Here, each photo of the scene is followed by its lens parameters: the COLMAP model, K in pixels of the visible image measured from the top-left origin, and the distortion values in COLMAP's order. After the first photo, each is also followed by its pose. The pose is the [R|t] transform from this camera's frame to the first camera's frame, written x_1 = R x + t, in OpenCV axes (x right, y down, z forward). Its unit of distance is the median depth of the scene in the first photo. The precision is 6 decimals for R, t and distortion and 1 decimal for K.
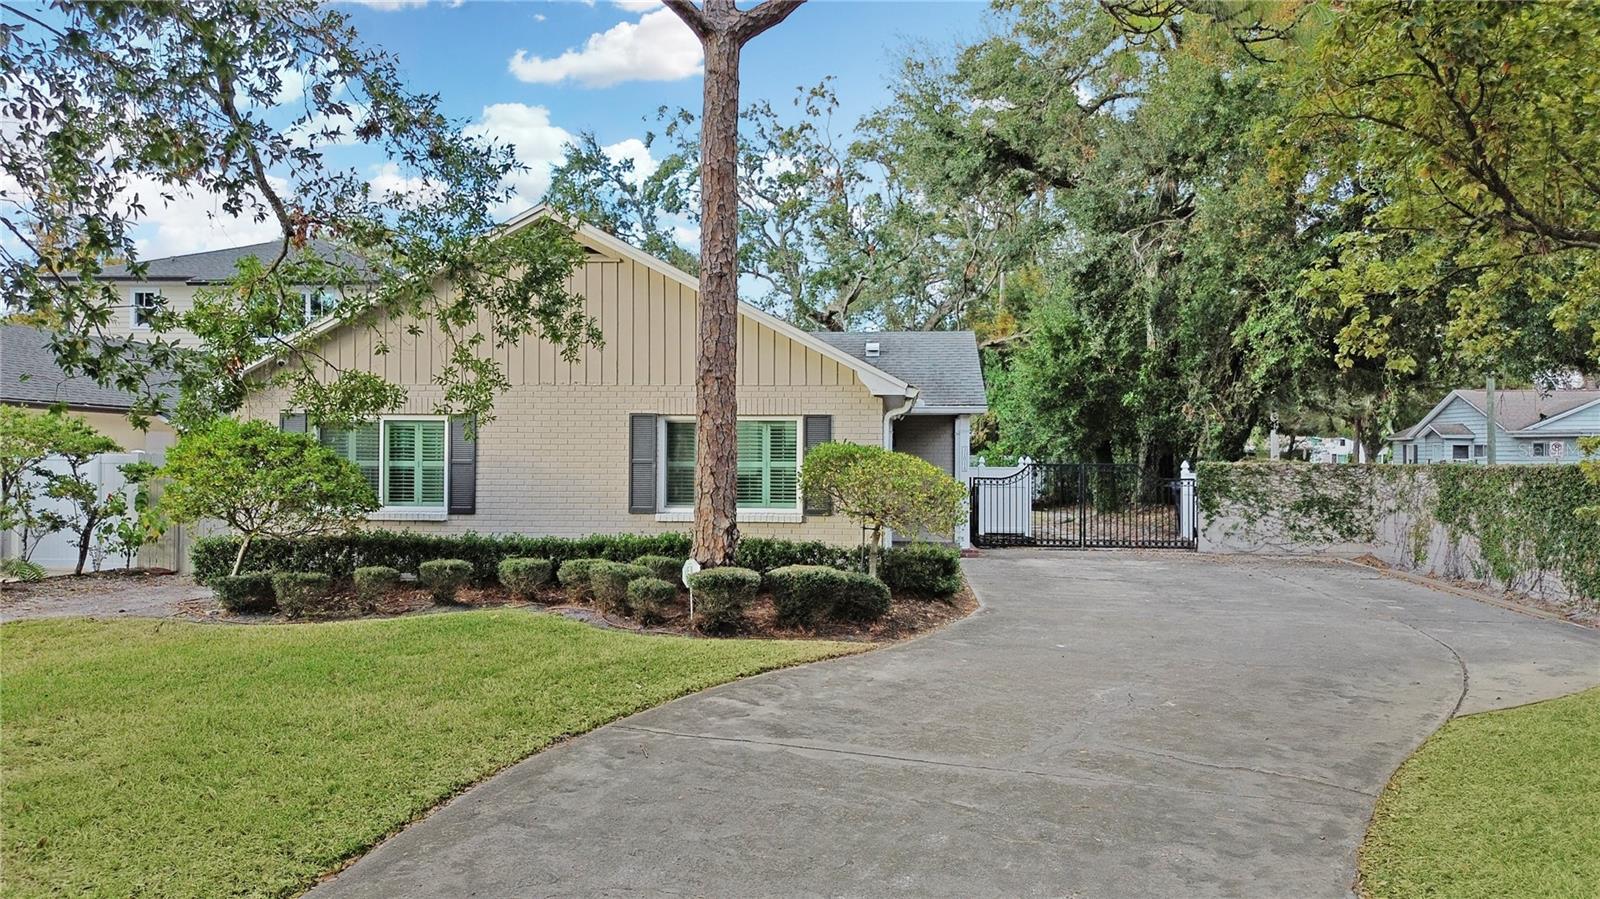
lens RADIAL K [[1127.0, 0, 805.1], [0, 1127.0, 451.7], [0, 0, 1]] dist [0.016946, -0.019382]
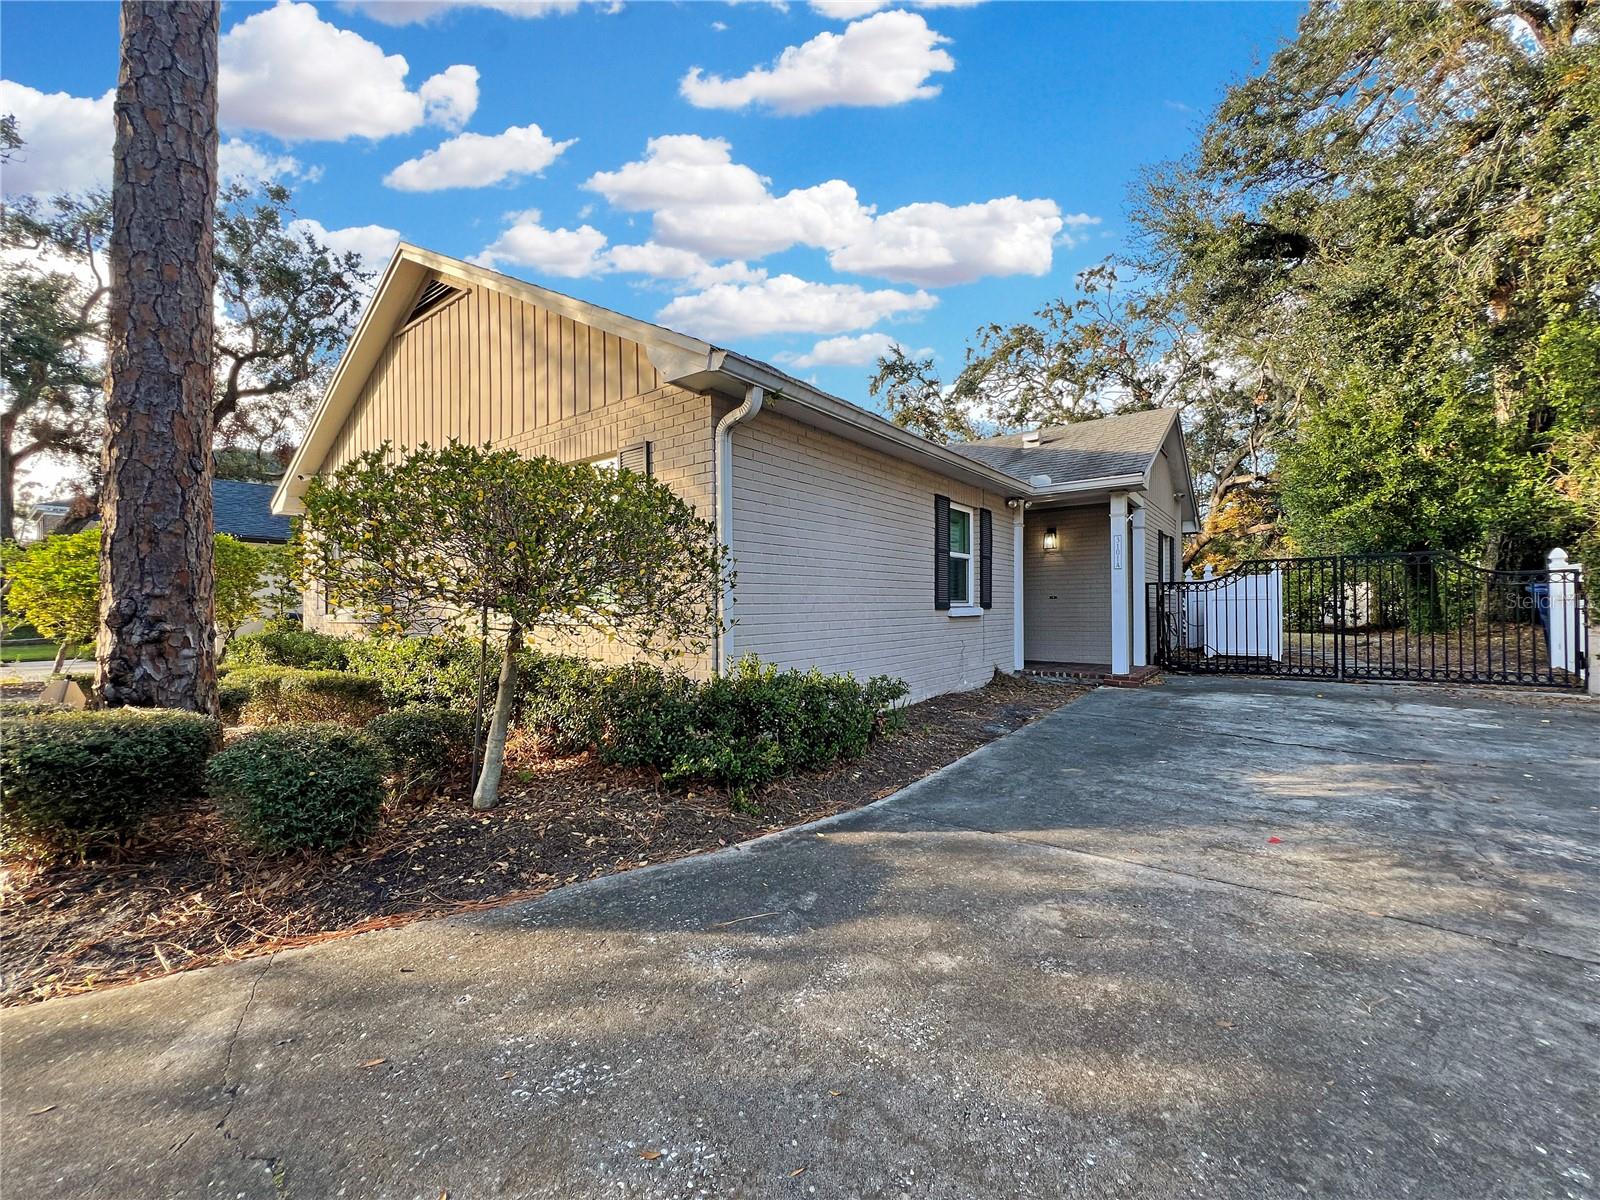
lens RADIAL K [[640.4, 0, 806.9], [0, 640.4, 608.6], [0, 0, 1]] dist [-0.002974, 0.001326]
pose [[0.850581, -0.014229, -0.525652, 0.184562], [0.017205, 0.999852, 0.000775, 0.038637], [0.525563, -0.009703, 0.850699, 0.525360]]
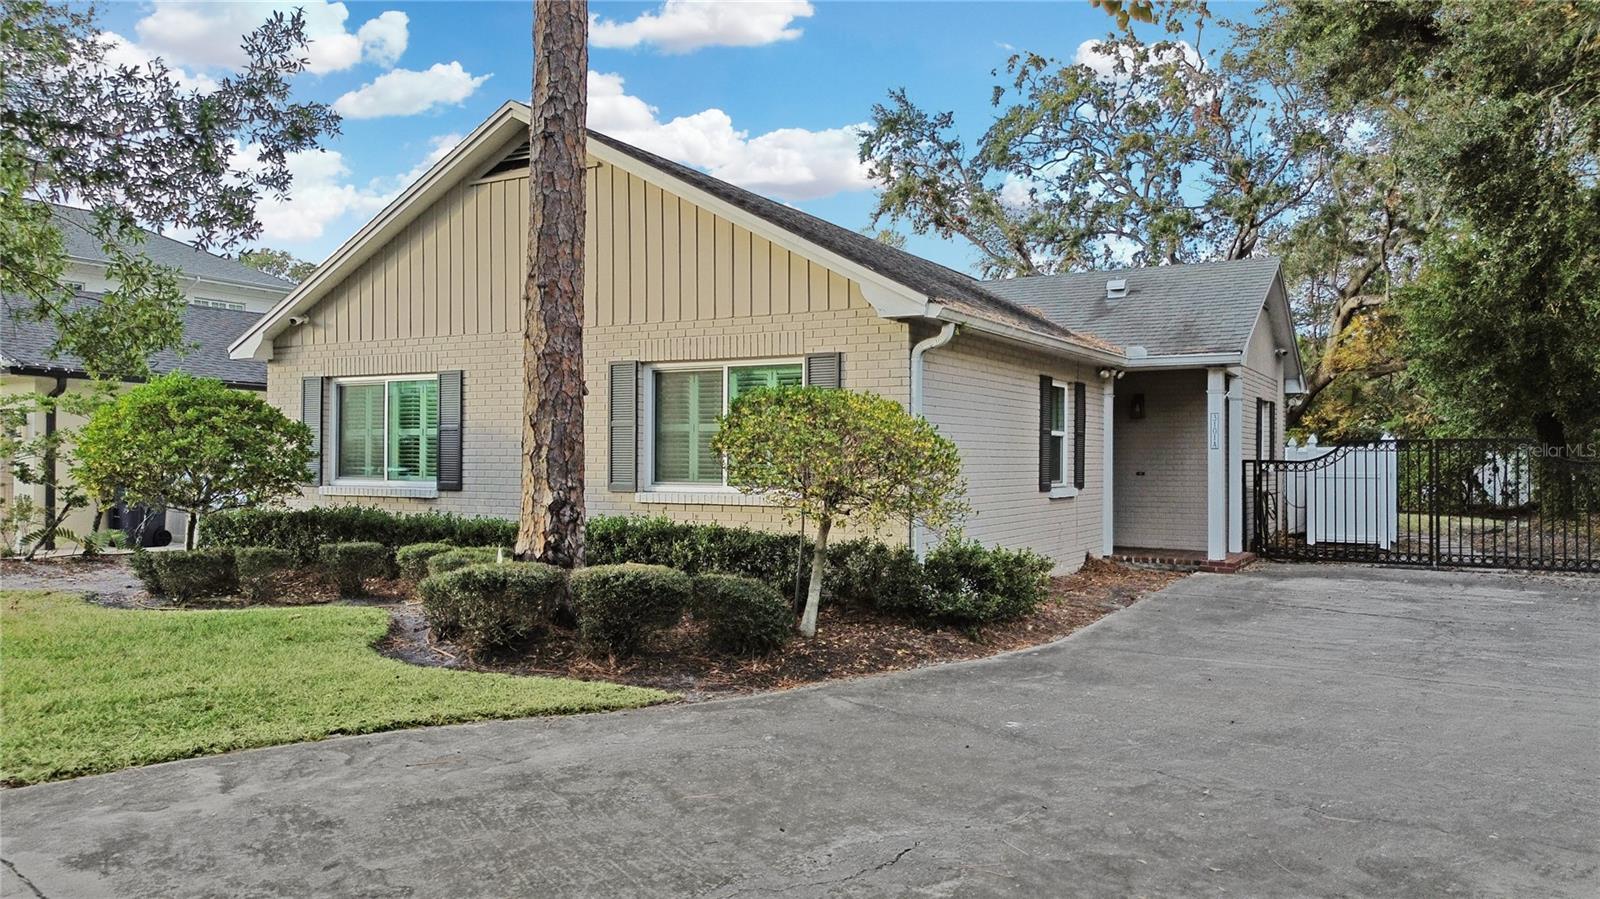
lens RADIAL K [[1127.0, 0, 792.0], [0, 1127.0, 448.3], [0, 0, 1]] dist [0.016946, -0.019382]
pose [[0.902441, -0.005431, -0.430780, 0.202293], [0.001840, 0.999960, -0.008753, 0.022566], [0.430810, 0.007106, 0.902415, 0.253514]]
